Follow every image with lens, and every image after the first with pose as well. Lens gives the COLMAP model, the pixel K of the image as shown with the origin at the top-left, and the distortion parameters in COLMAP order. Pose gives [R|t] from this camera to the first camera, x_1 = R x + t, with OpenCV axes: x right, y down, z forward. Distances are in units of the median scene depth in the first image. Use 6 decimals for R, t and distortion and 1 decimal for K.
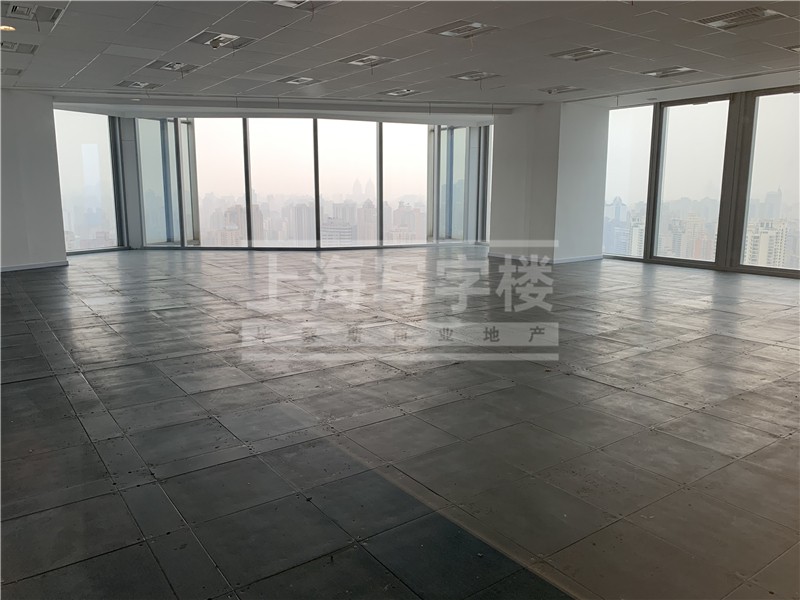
lens RADIAL K [[609.3, 0, 407.1], [0, 609.3, 299.9], [0, 0, 1]] dist [0.039272, -0.043653]
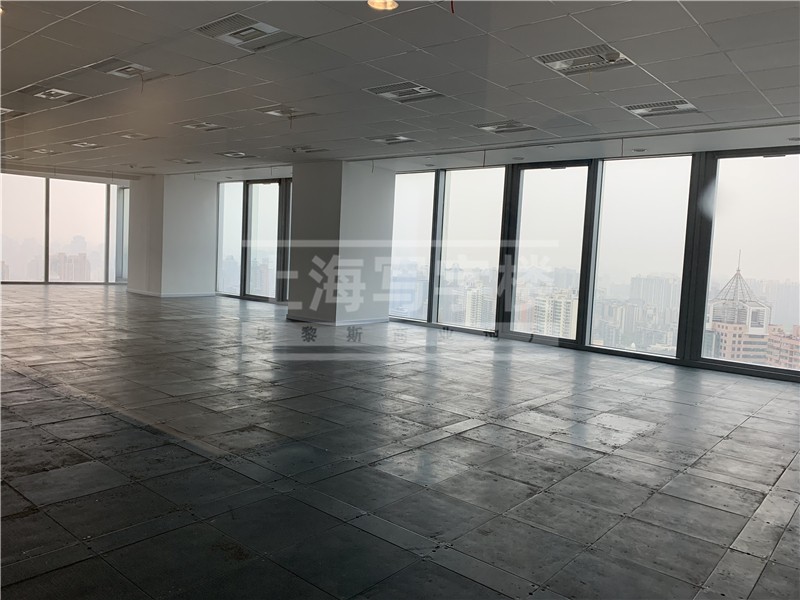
lens RADIAL K [[609.3, 0, 403.7], [0, 609.3, 291.9], [0, 0, 1]] dist [0.039272, -0.043653]
pose [[0.970072, 0.031899, 0.240713, 0.346499], [-0.005668, 0.994038, -0.108887, 0.054281], [-0.242751, 0.104264, 0.964469, -0.291221]]
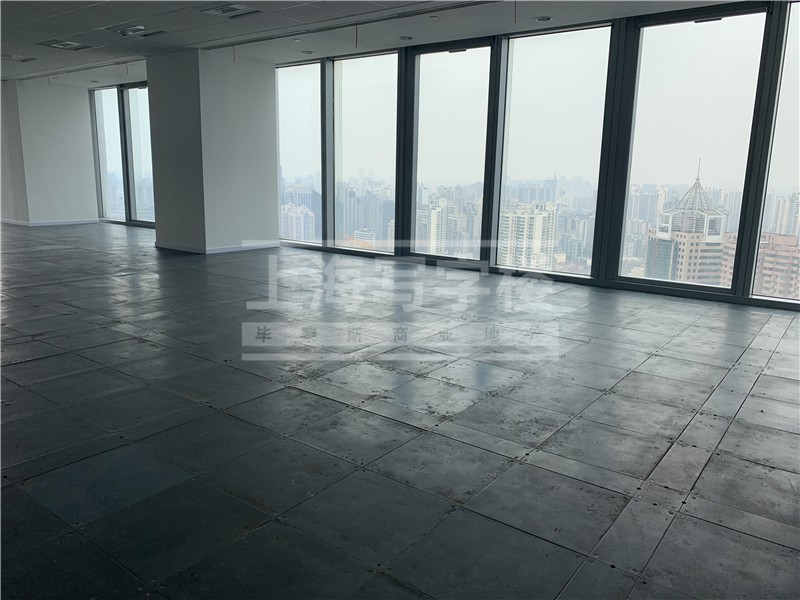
lens RADIAL K [[609.3, 0, 397.0], [0, 609.3, 293.8], [0, 0, 1]] dist [0.039272, -0.043653]
pose [[0.958140, -0.039278, 0.283594, 0.456239], [0.033866, 0.999139, 0.023963, 0.047761], [-0.284291, -0.013356, 0.958645, -0.209333]]
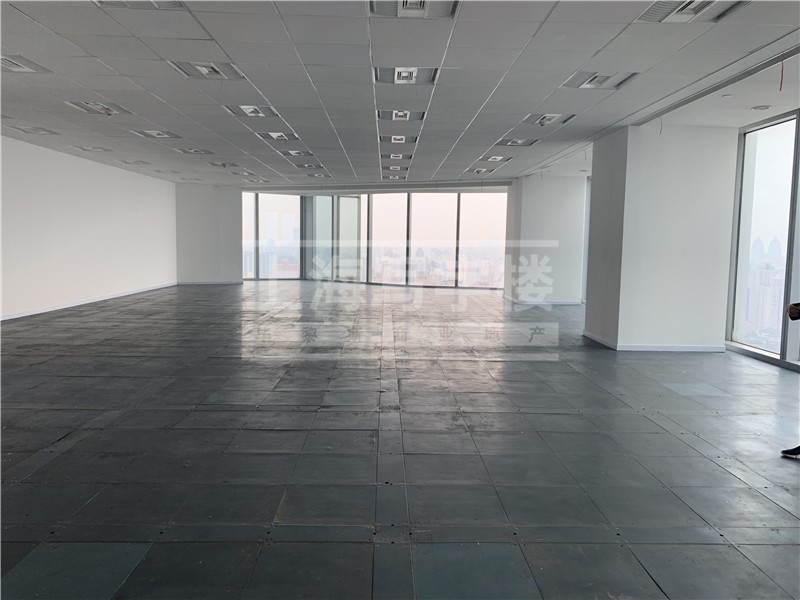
lens RADIAL K [[609.3, 0, 399.5], [0, 609.3, 294.6], [0, 0, 1]] dist [0.039272, -0.043653]
pose [[0.824120, 0.061437, -0.563073, 0.601085], [-0.117171, 0.991089, -0.063356, 0.022785], [0.554163, 0.118189, 0.823975, -0.119004]]
